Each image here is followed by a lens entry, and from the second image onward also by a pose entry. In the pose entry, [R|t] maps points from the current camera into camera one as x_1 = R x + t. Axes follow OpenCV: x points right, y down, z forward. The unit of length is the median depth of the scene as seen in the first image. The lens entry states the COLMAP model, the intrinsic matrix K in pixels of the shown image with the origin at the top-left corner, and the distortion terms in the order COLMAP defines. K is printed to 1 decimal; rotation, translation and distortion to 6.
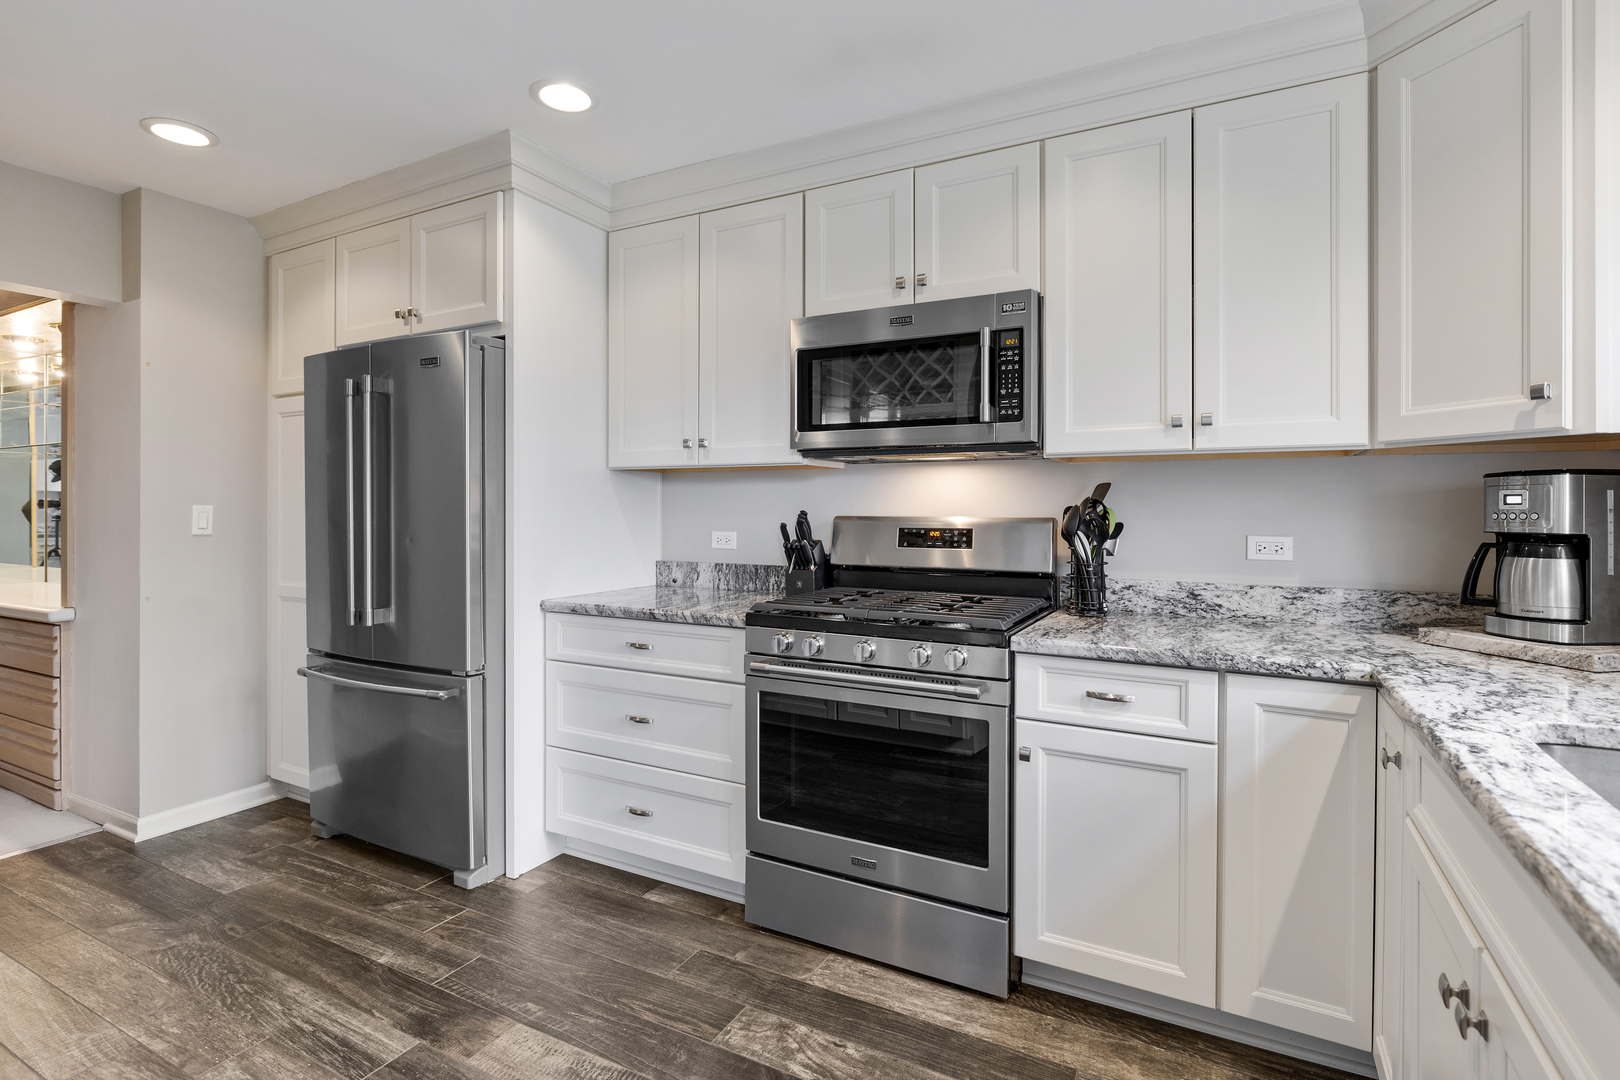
lens RADIAL K [[787.1, 0, 812.4], [0, 787.1, 510.6], [0, 0, 1]] dist [0.014301, -0.000269]
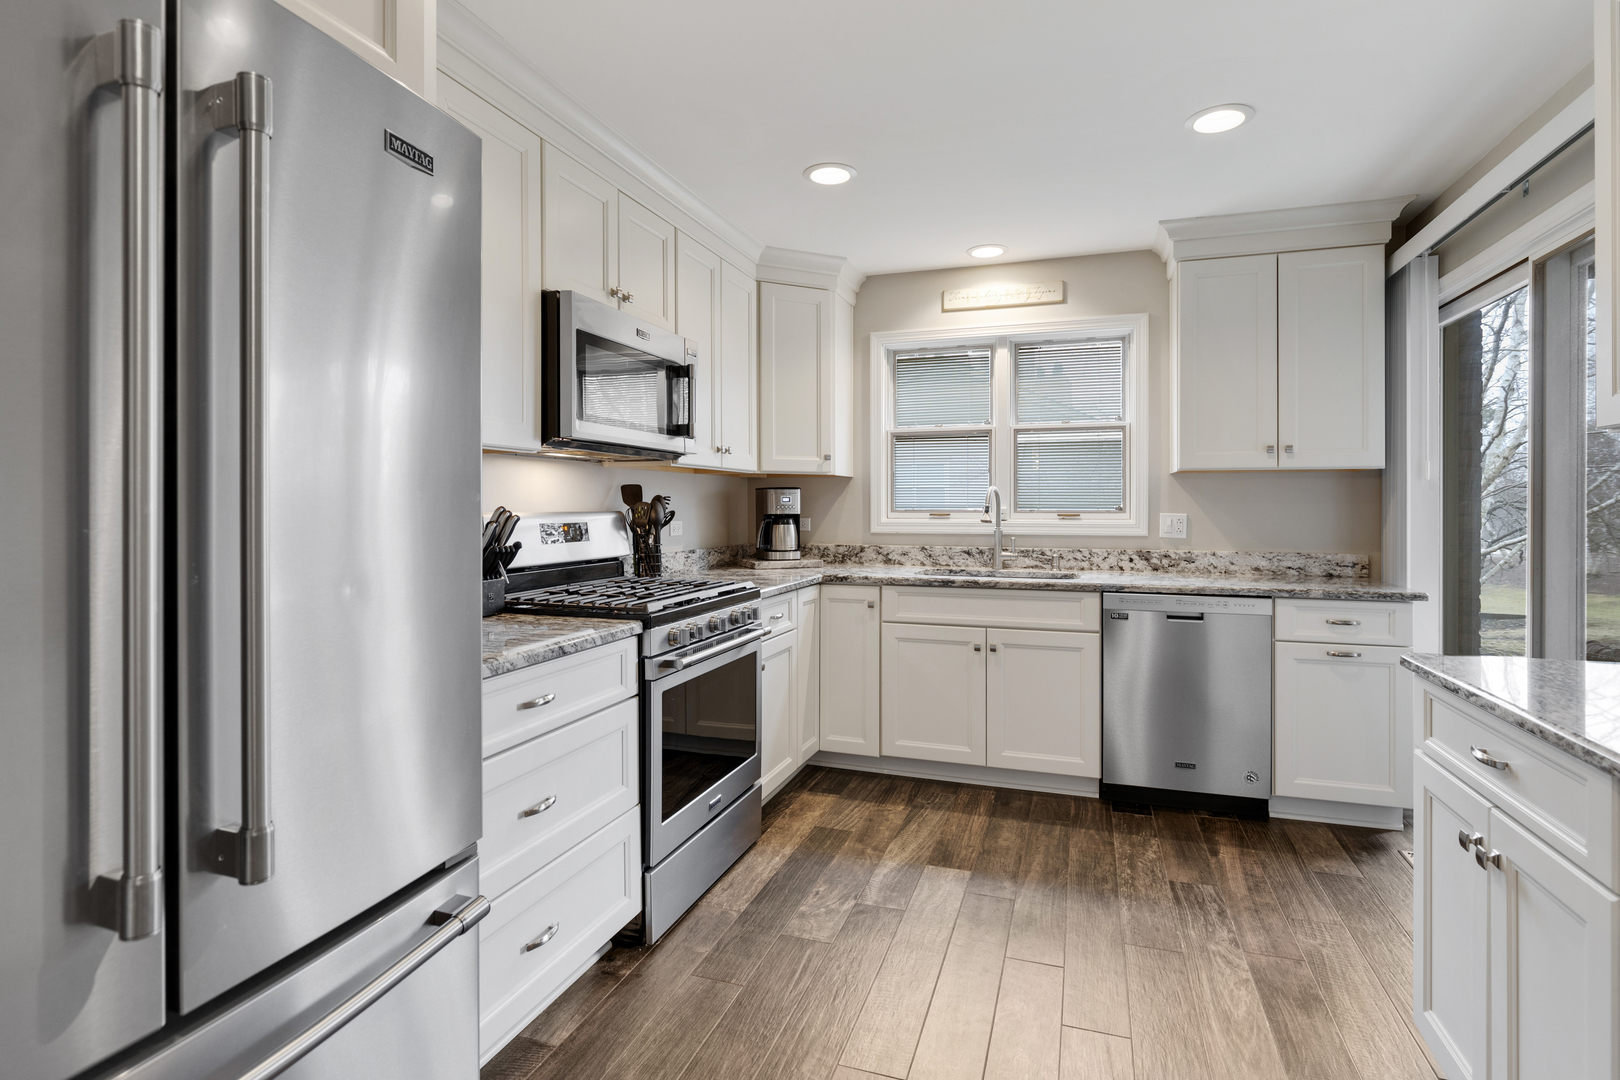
lens RADIAL K [[787.1, 0, 822.5], [0, 787.1, 503.2], [0, 0, 1]] dist [0.014301, -0.000269]
pose [[-0.152439, -0.000451, 0.988313, -1.258312], [0.004168, 0.999991, 0.001100, -0.004600], [-0.988304, 0.004287, -0.152435, 1.136119]]
